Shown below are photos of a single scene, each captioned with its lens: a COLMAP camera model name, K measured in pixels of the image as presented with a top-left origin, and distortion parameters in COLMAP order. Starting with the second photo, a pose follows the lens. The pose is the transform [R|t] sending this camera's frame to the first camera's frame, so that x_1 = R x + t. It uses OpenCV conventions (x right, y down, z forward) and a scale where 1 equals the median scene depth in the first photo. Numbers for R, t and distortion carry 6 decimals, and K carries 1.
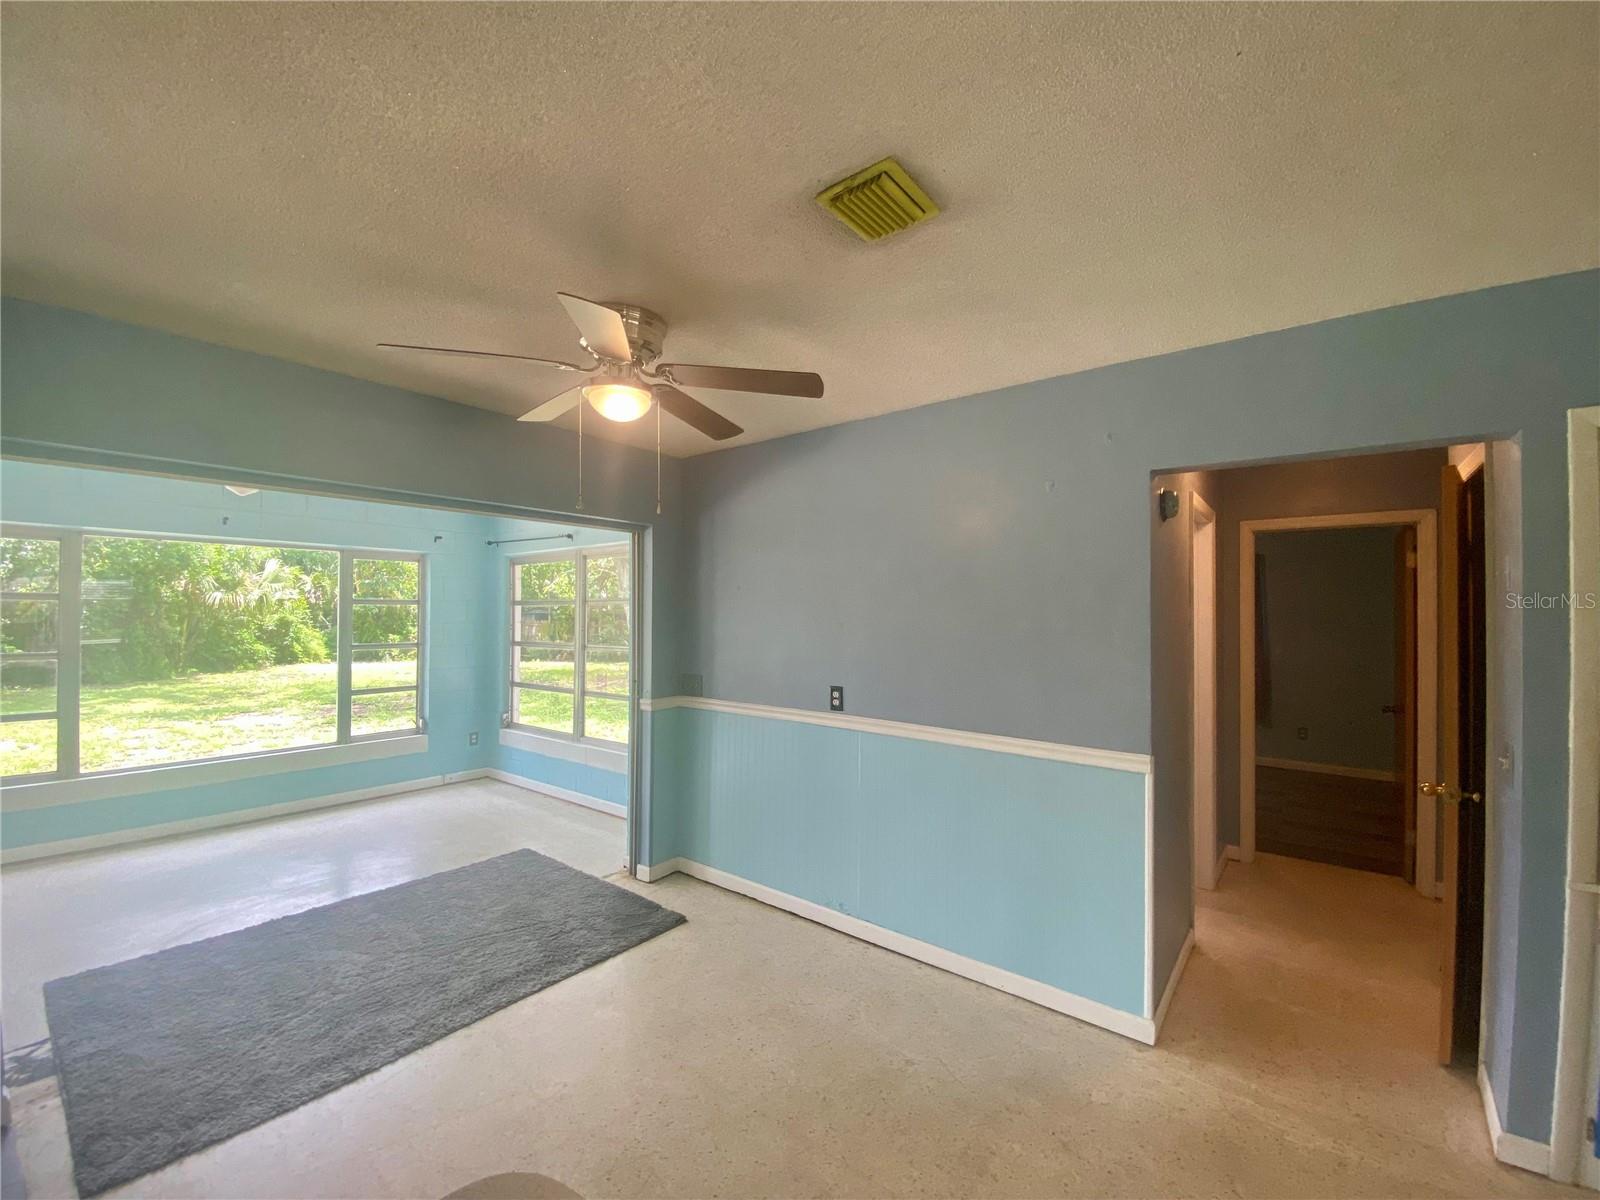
lens RADIAL K [[614.5, 0, 800.0], [0, 614.5, 600.0], [0, 0, 1]] dist [0.000265, -0.000105]
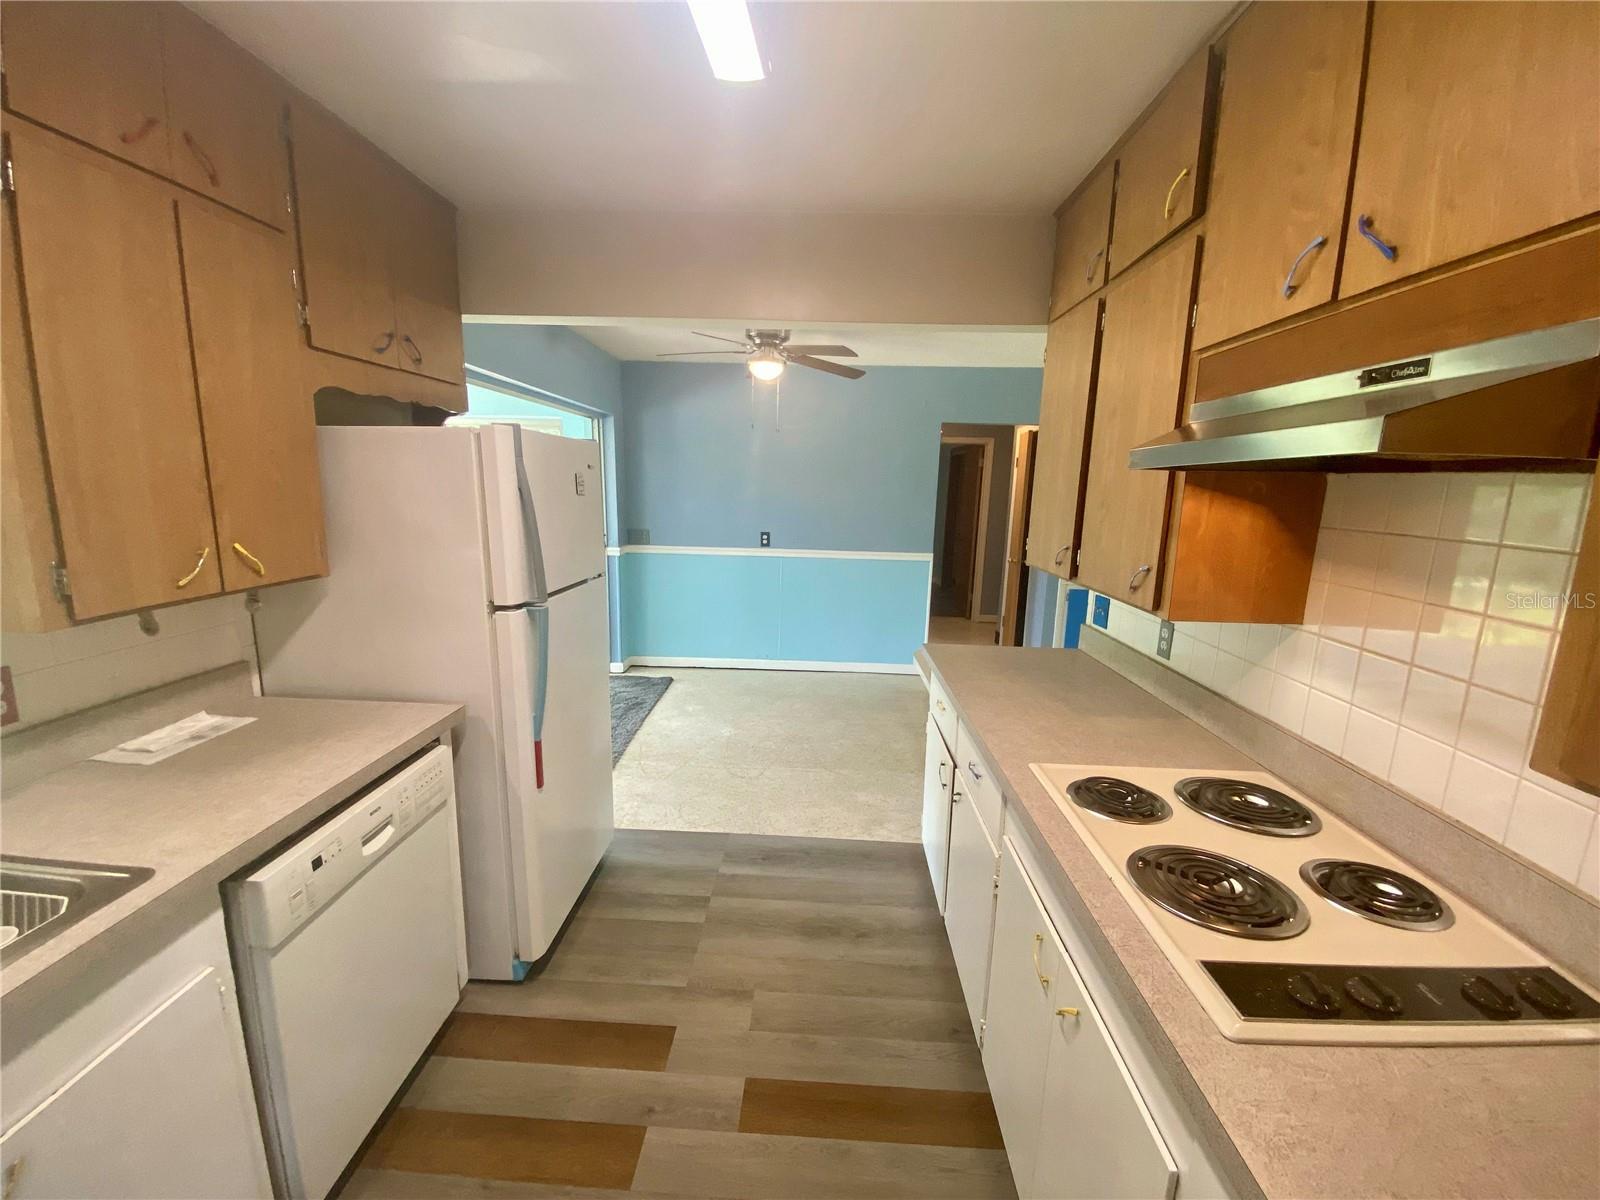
lens RADIAL K [[655.9, 0, 796.1], [0, 655.9, 603.4], [0, 0, 1]] dist [0.000940, -0.011393]
pose [[0.811159, -0.087971, 0.578171, -0.922827], [-0.039042, 0.978271, 0.203622, -0.036810], [-0.583521, -0.187743, 0.790099, -0.502917]]
